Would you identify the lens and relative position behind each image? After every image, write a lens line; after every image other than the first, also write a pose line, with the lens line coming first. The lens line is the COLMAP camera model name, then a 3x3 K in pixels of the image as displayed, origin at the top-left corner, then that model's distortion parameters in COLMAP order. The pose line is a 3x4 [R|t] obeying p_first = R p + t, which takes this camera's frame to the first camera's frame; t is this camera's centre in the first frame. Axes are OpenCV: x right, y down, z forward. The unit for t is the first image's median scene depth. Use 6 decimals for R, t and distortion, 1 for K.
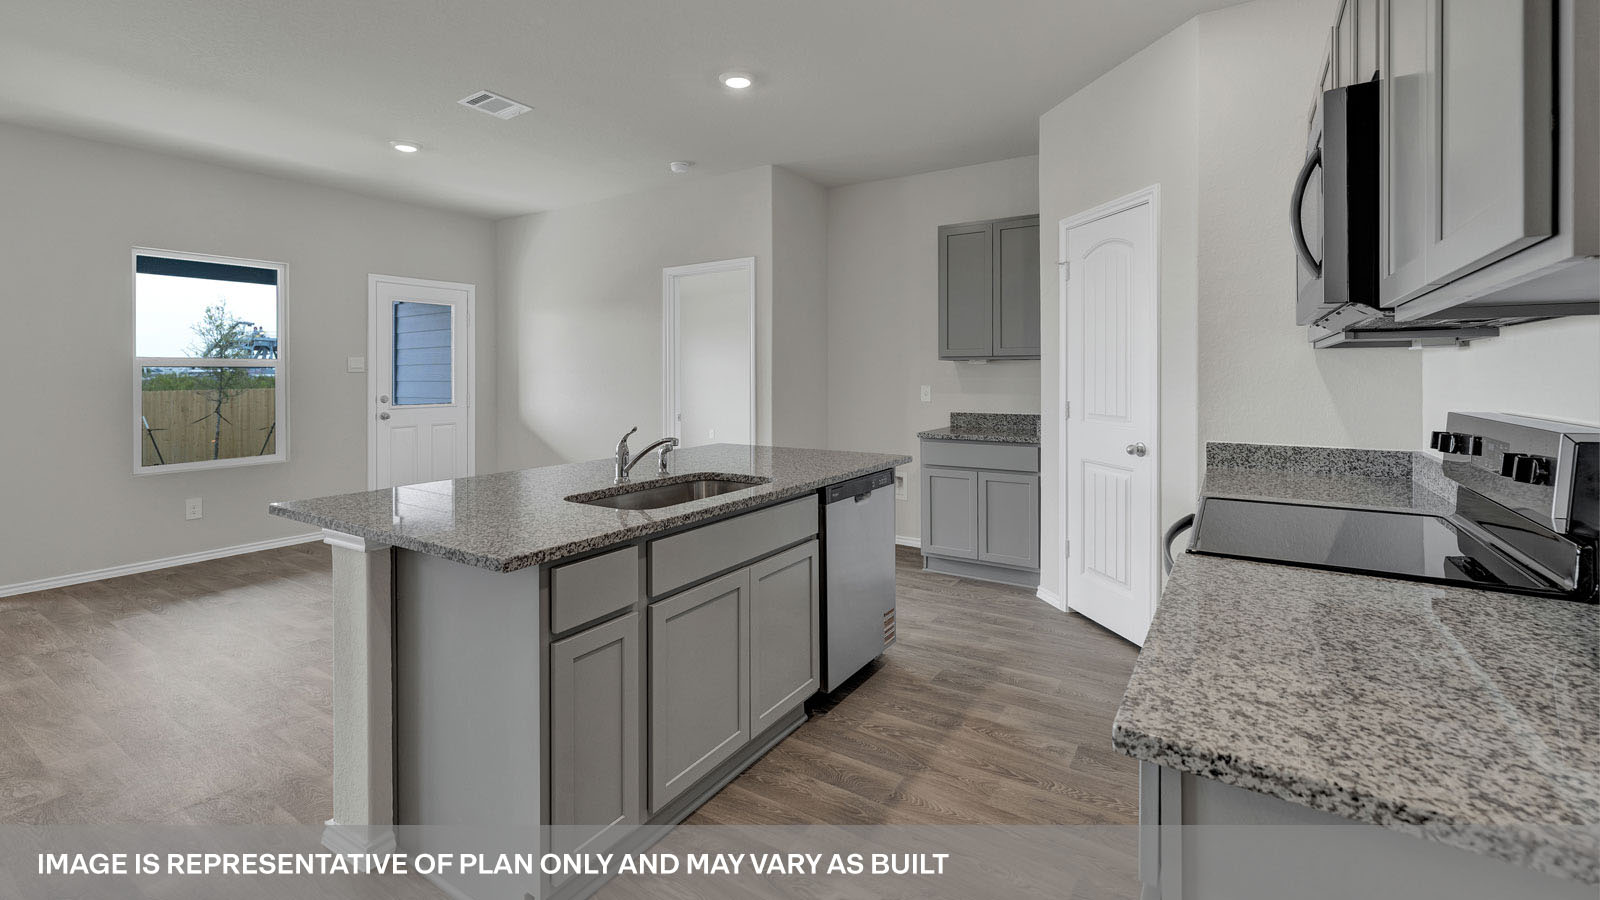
lens RADIAL K [[686.8, 0, 782.3], [0, 686.8, 377.2], [0, 0, 1]] dist [0.003158, 0.000309]
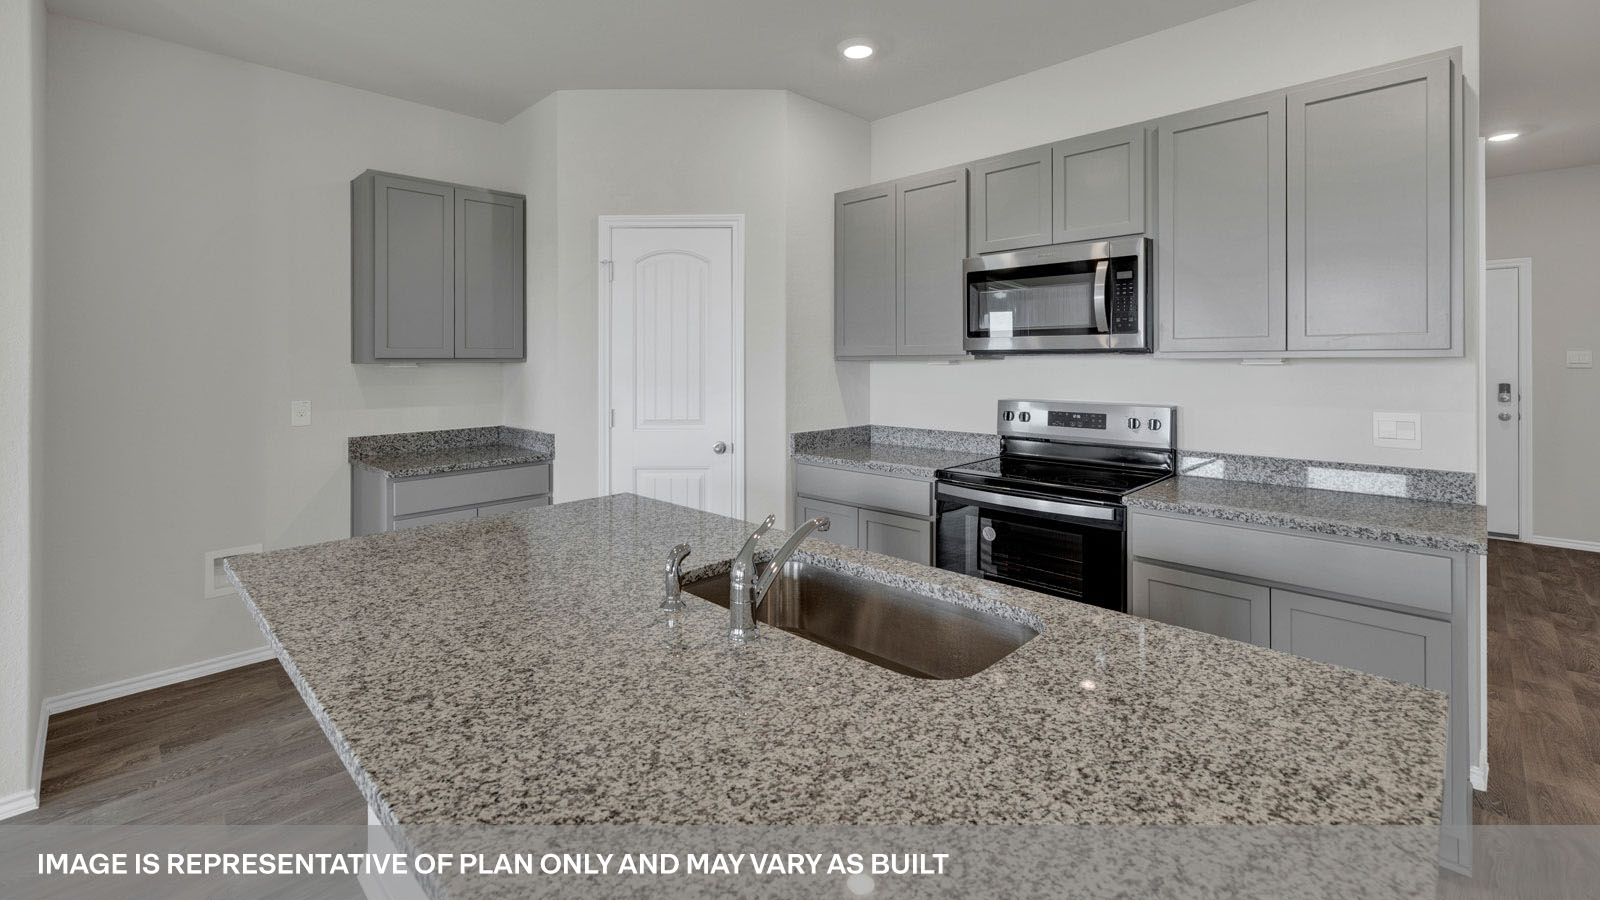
lens RADIAL K [[687.7, 0, 789.5], [0, 687.7, 358.8], [0, 0, 1]] dist [0.001398, -0.000075]
pose [[0.197058, 0.000425, 0.980392, -0.604203], [0.009332, 0.999954, -0.002309, -0.038697], [-0.980347, 0.009604, 0.197045, 0.747780]]
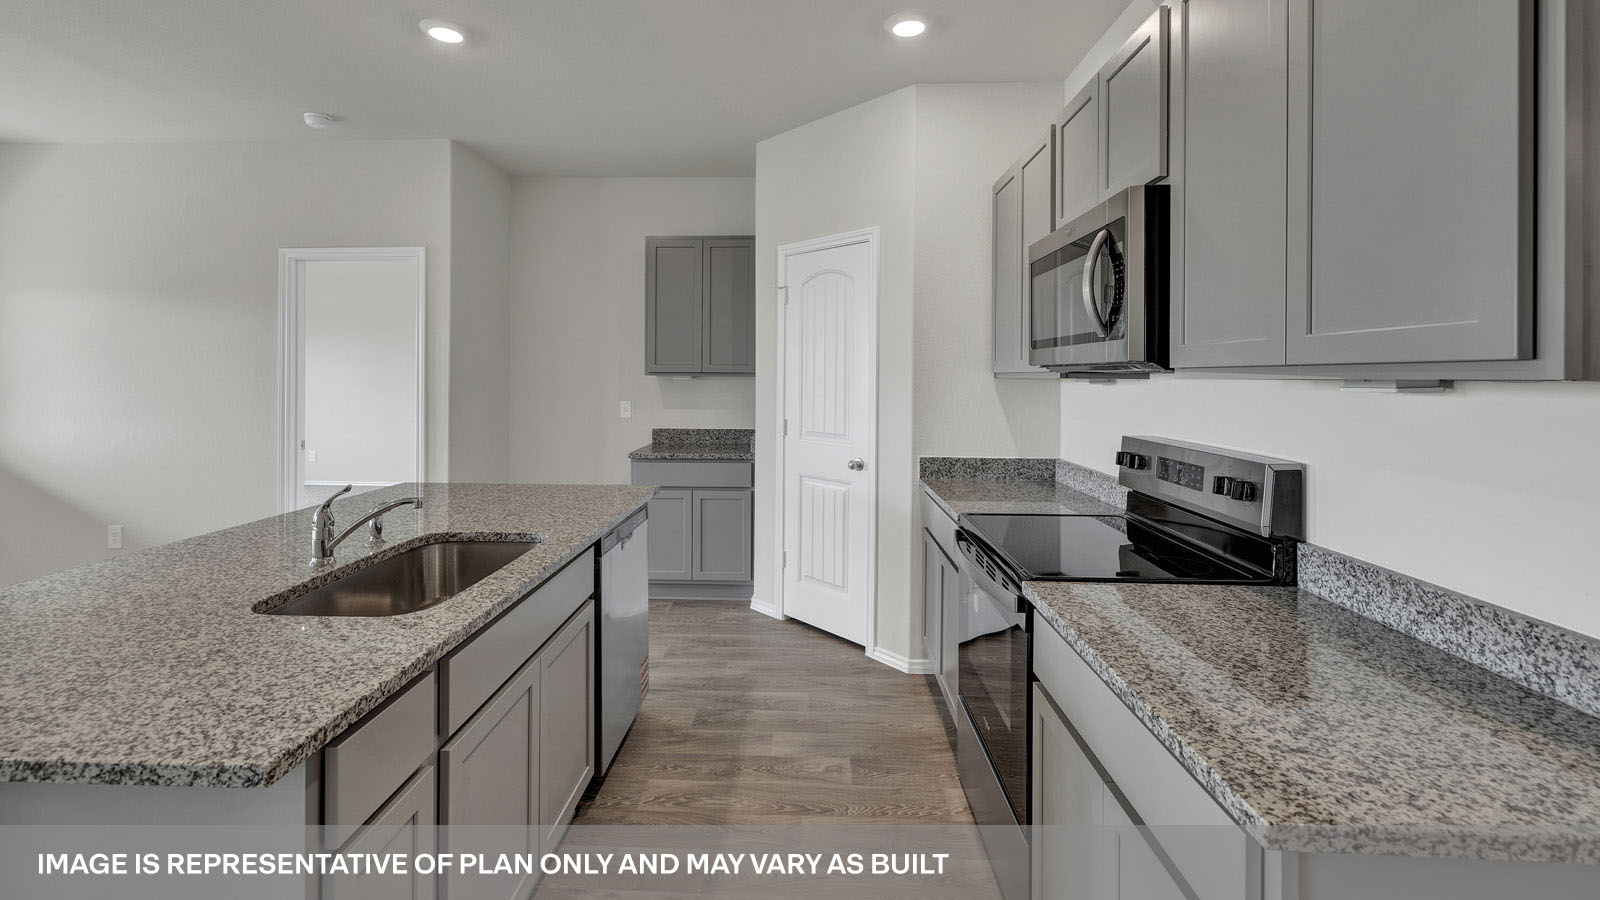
lens RADIAL K [[686.8, 0, 782.3], [0, 686.8, 377.2], [0, 0, 1]] dist [0.003158, 0.000309]
pose [[0.858695, 0.004861, 0.512464, -0.165193], [-0.004376, 0.999988, -0.002151, -0.034851], [-0.512469, -0.000395, 0.858706, 0.131601]]
